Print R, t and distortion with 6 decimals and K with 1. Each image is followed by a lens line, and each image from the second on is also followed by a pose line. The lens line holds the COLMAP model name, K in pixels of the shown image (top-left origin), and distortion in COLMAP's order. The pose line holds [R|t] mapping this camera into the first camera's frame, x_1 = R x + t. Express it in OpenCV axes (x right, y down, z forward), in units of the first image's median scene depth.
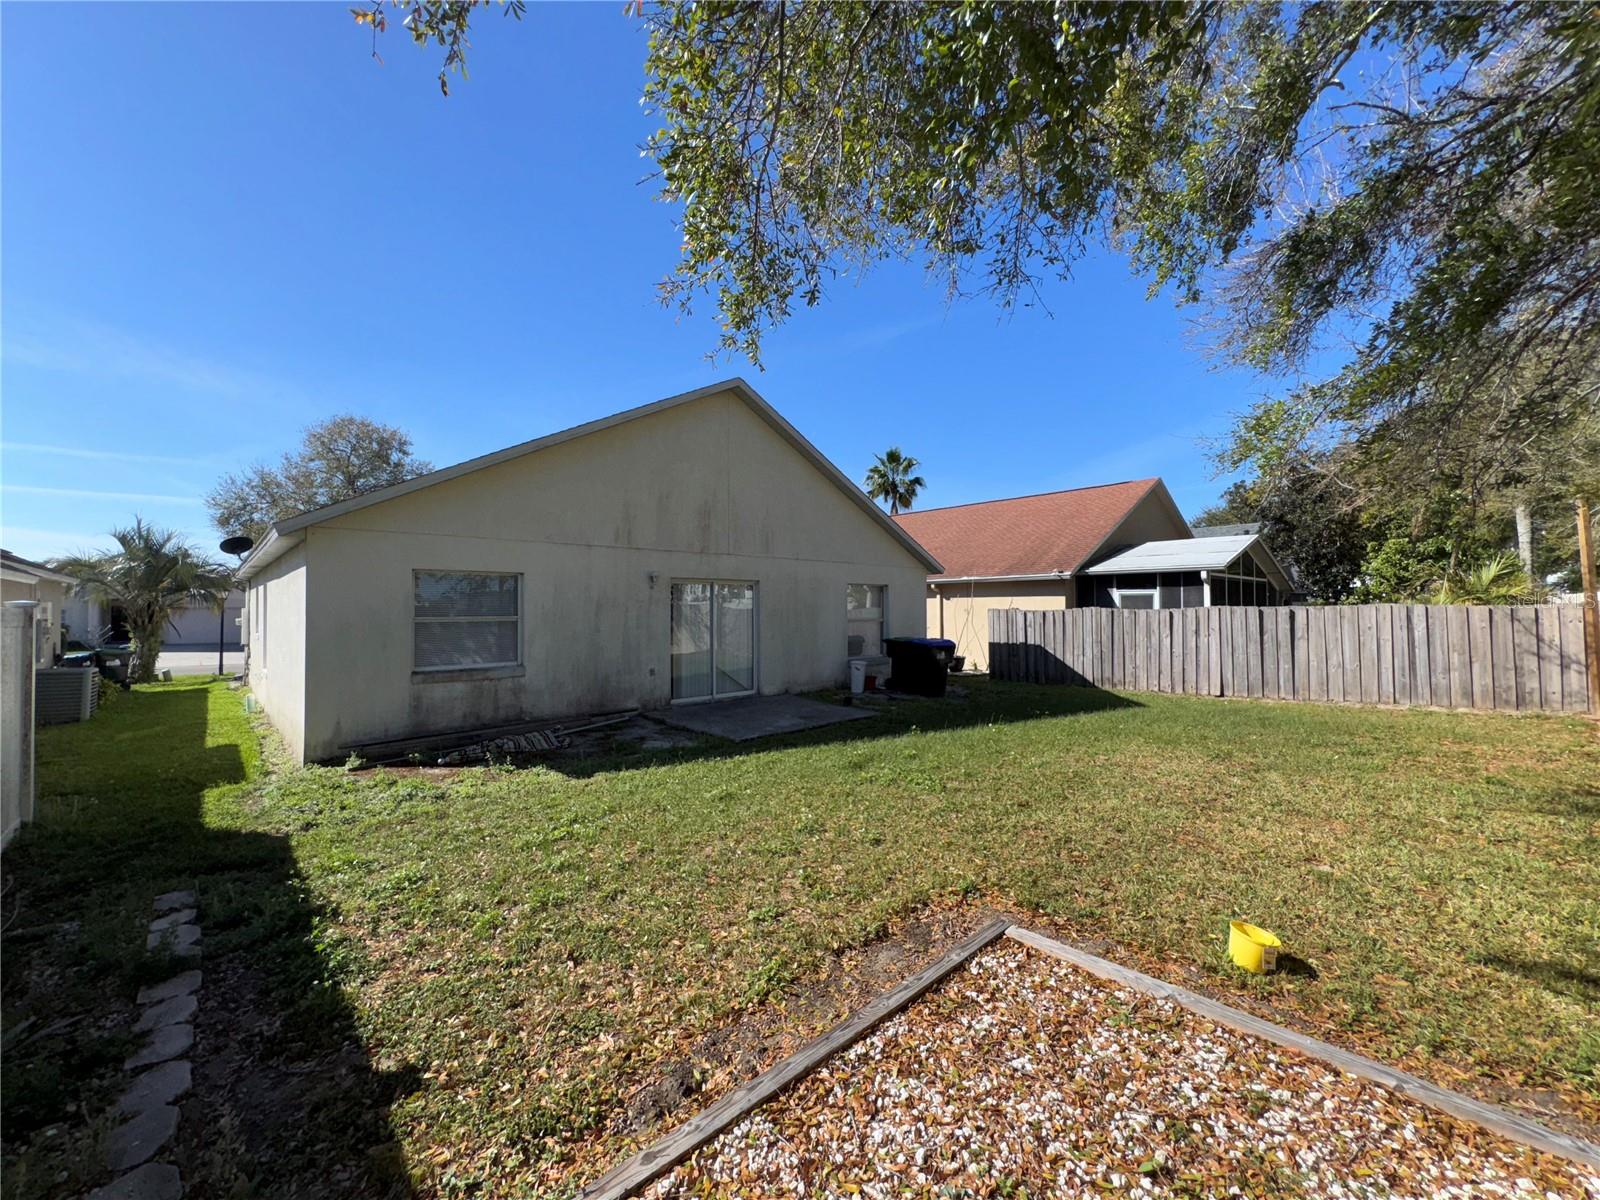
lens RADIAL K [[639.8, 0, 800.0], [0, 639.8, 600.0], [0, 0, 1]] dist [-0.003339, 0.000022]
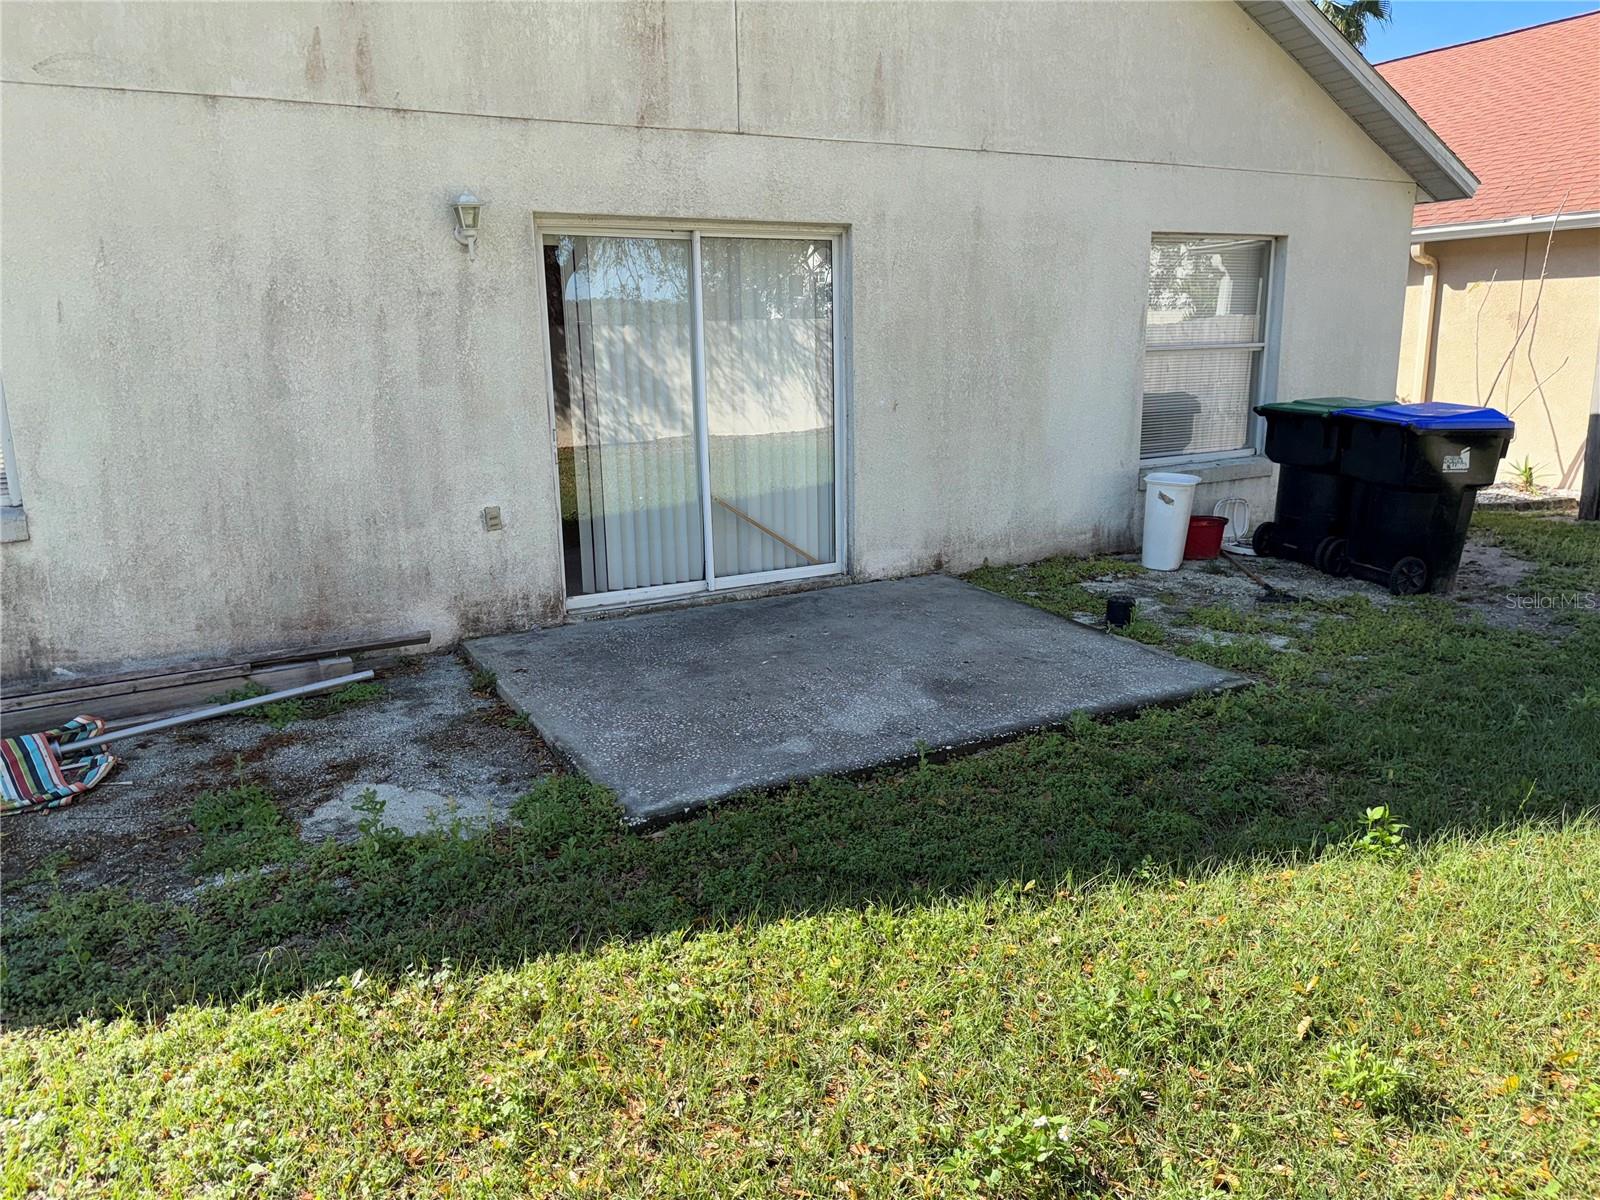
lens RADIAL K [[1125.0, 0, 800.0], [0, 1125.0, 600.0], [0, 0, 1]] dist [0.077900, -0.107008]
pose [[0.969392, 0.037963, -0.242567, 0.051667], [0.020868, 0.971659, 0.235465, 0.016490], [0.244631, -0.233320, 0.941126, 0.397818]]
